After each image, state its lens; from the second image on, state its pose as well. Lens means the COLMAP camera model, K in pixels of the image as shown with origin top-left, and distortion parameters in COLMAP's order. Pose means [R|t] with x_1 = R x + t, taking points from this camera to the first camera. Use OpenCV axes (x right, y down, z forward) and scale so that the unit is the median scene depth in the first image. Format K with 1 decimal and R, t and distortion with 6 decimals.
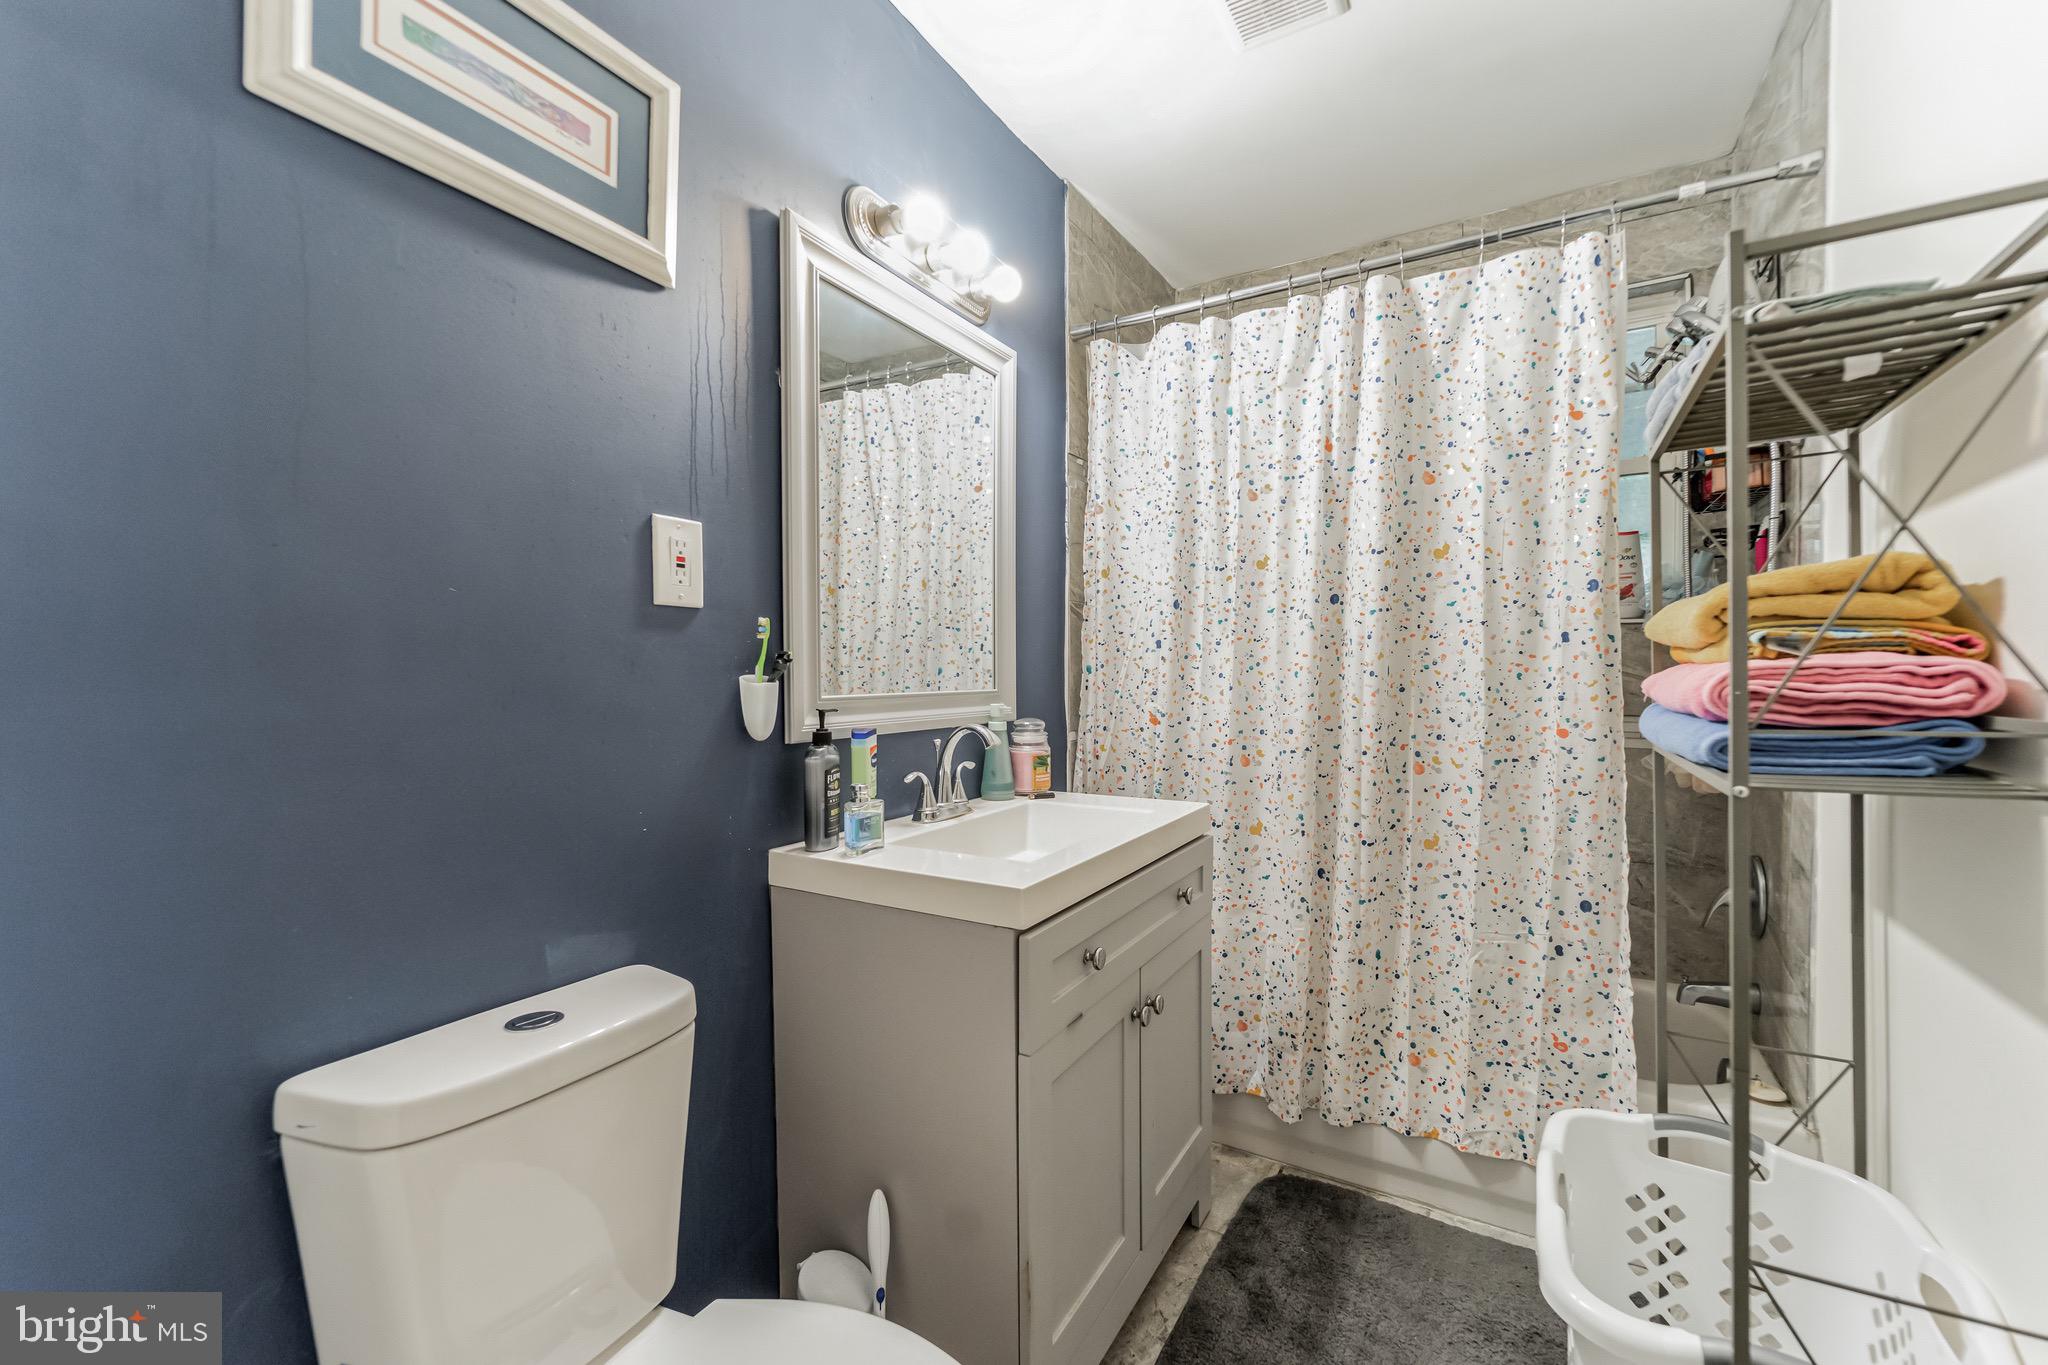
lens RADIAL K [[829.5, 0, 1029.9], [0, 829.5, 676.5], [0, 0, 1]] dist [0.004156, -0.000210]
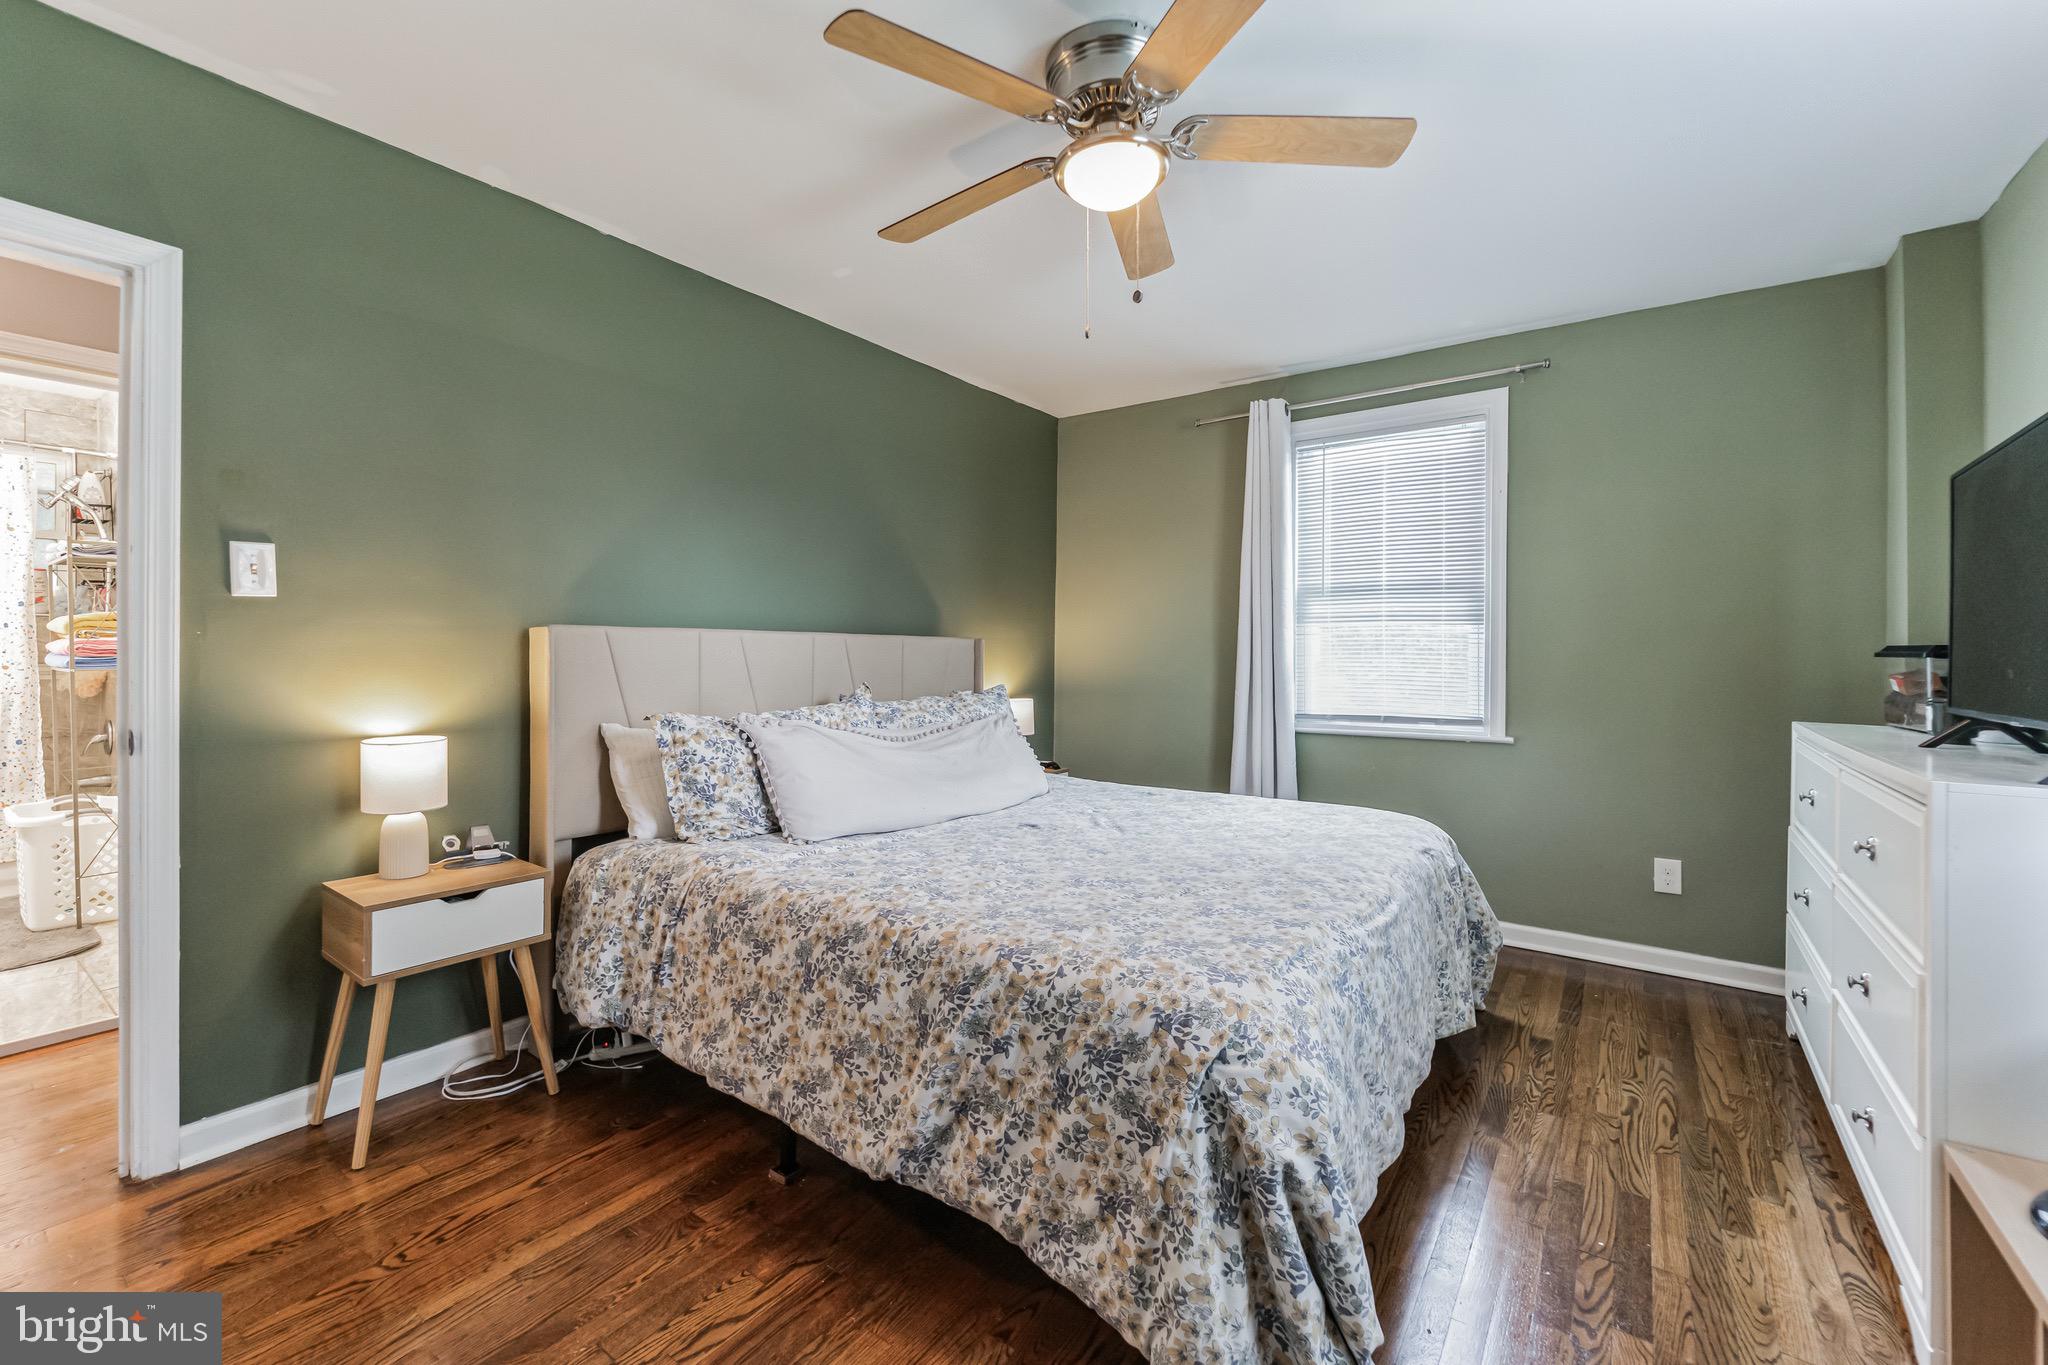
lens RADIAL K [[829.5, 0, 1029.9], [0, 829.5, 676.5], [0, 0, 1]] dist [0.004156, -0.000210]
pose [[0.103157, -0.021797, 0.994426, -1.436353], [-0.013092, 0.999644, 0.023269, 0.003626], [-0.994579, -0.015419, 0.102835, -2.171600]]
